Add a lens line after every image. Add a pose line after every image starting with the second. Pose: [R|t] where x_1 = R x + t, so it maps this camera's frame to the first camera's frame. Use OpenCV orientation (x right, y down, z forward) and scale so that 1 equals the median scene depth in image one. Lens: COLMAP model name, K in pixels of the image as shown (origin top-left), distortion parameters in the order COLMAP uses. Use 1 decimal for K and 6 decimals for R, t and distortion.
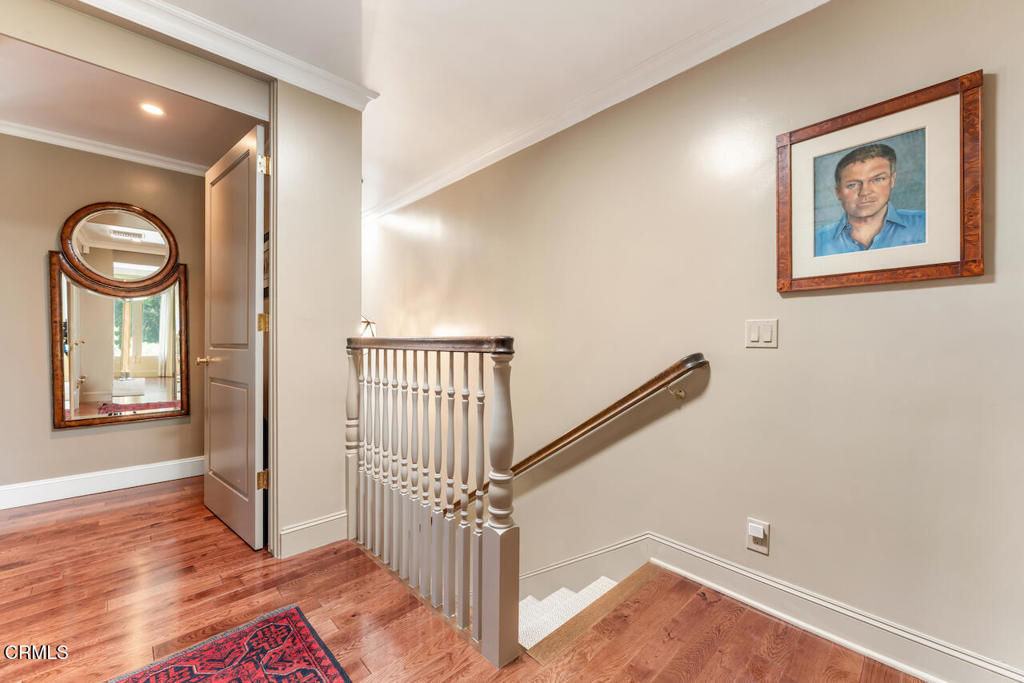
lens RADIAL K [[406.3, 0, 511.2], [0, 406.3, 345.6], [0, 0, 1]] dist [0.000096, -0.000008]
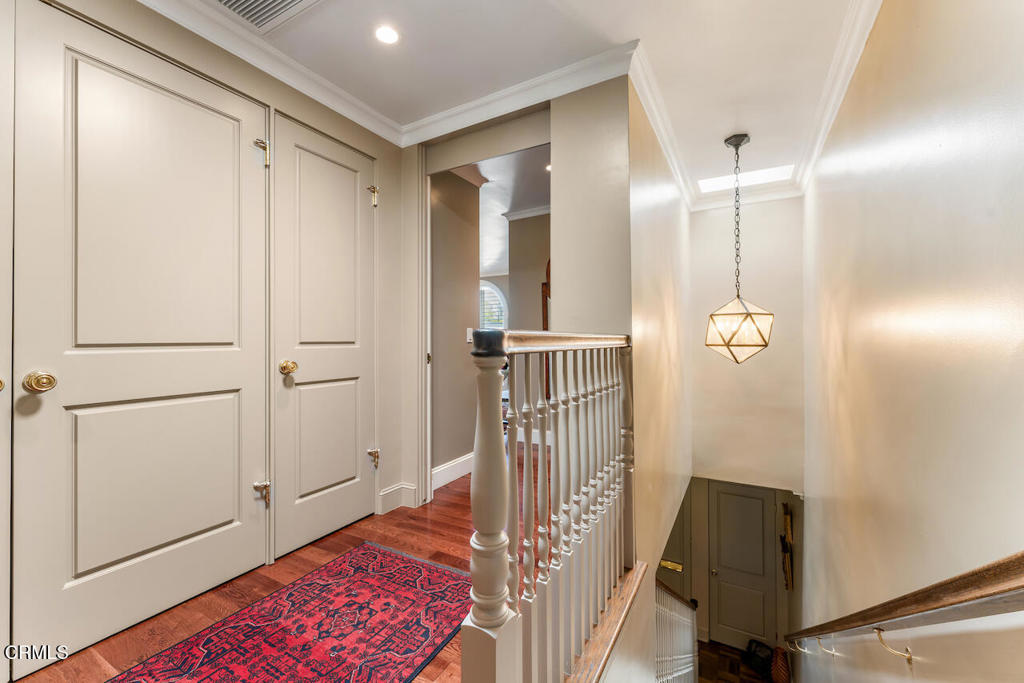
lens RADIAL K [[412.5, 0, 509.7], [0, 412.5, 335.1], [0, 0, 1]] dist [-0.001840, -0.000496]
pose [[0.289392, -0.017645, -0.957048, 0.560592], [-0.003654, 0.999802, -0.019538, -0.002227], [0.957204, 0.009151, 0.289270, 0.739811]]
